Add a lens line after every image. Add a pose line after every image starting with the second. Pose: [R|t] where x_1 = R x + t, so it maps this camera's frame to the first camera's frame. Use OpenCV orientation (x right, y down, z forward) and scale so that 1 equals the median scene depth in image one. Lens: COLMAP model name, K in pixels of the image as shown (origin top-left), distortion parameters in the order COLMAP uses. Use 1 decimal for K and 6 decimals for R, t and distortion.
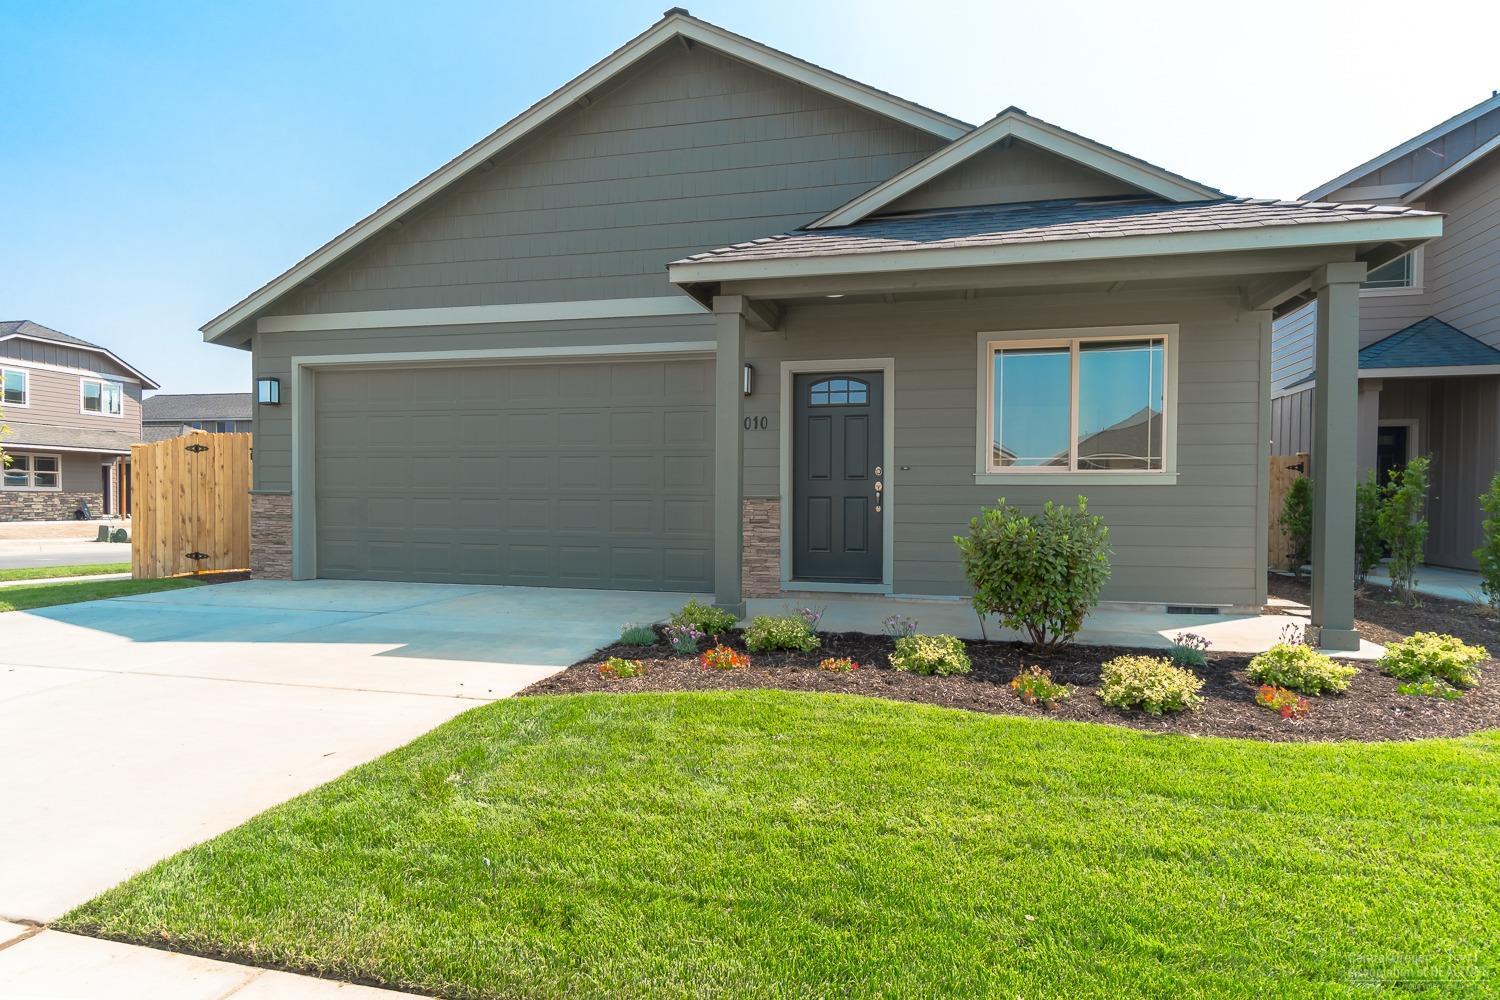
lens RADIAL K [[794.2, 0, 740.7], [0, 794.2, 493.7], [0, 0, 1]] dist [0.019236, -0.000239]
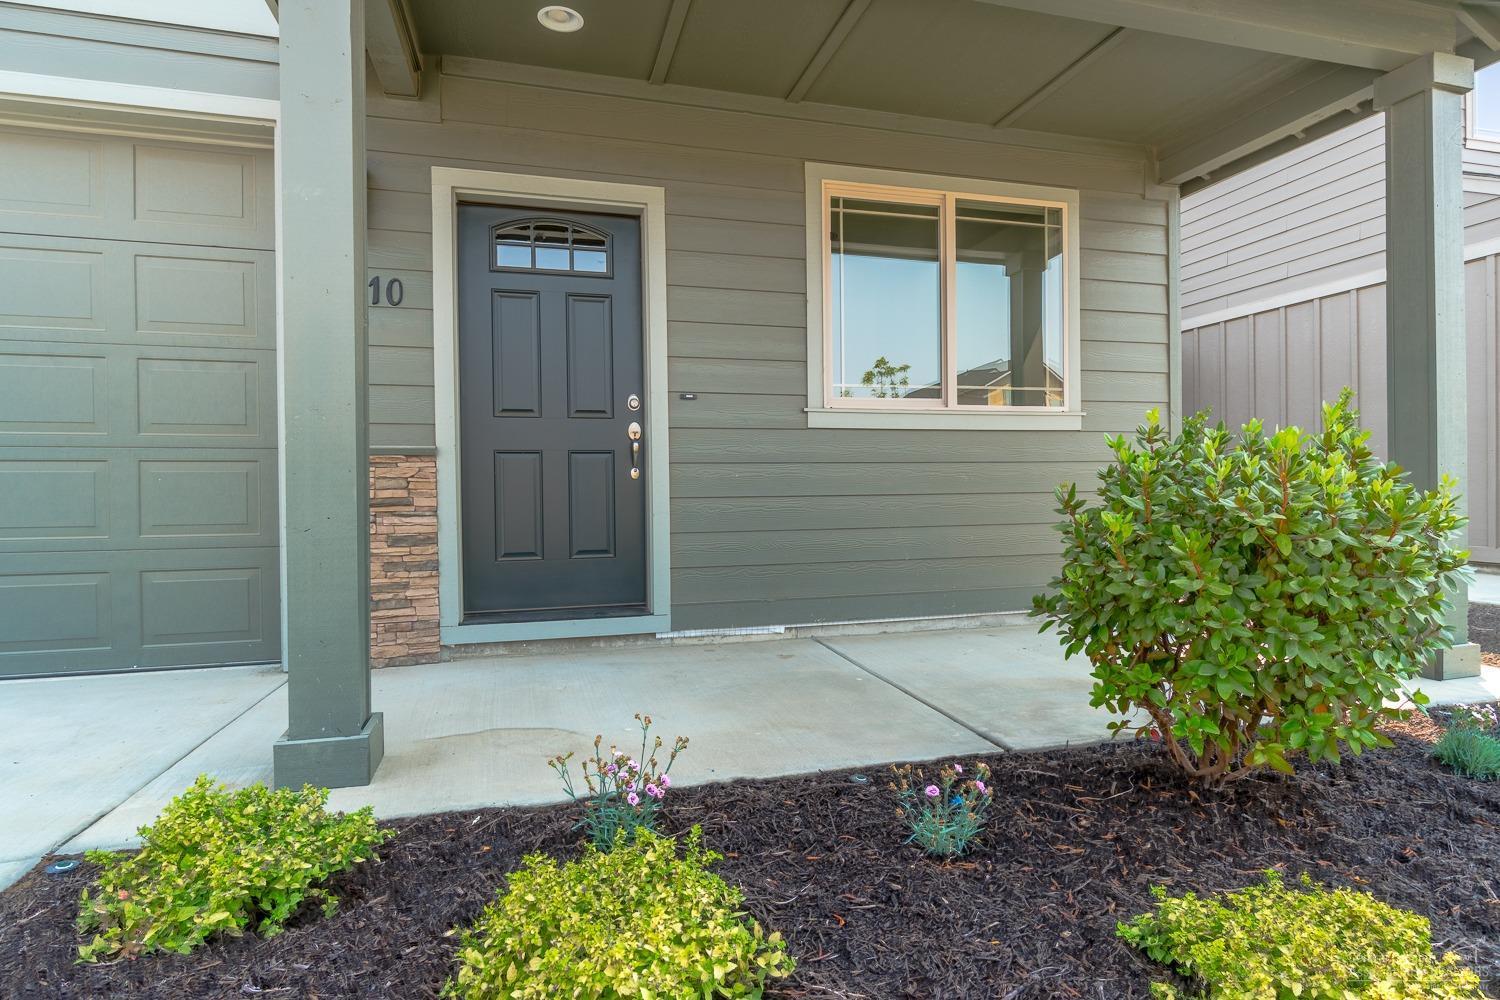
lens RADIAL K [[794.2, 0, 740.7], [0, 794.2, 493.7], [0, 0, 1]] dist [0.019236, -0.000239]
pose [[0.877834, -0.015385, 0.478717, -0.019564], [0.015731, 0.999871, 0.003286, 0.032111], [-0.478706, 0.004646, 0.877963, 0.499540]]
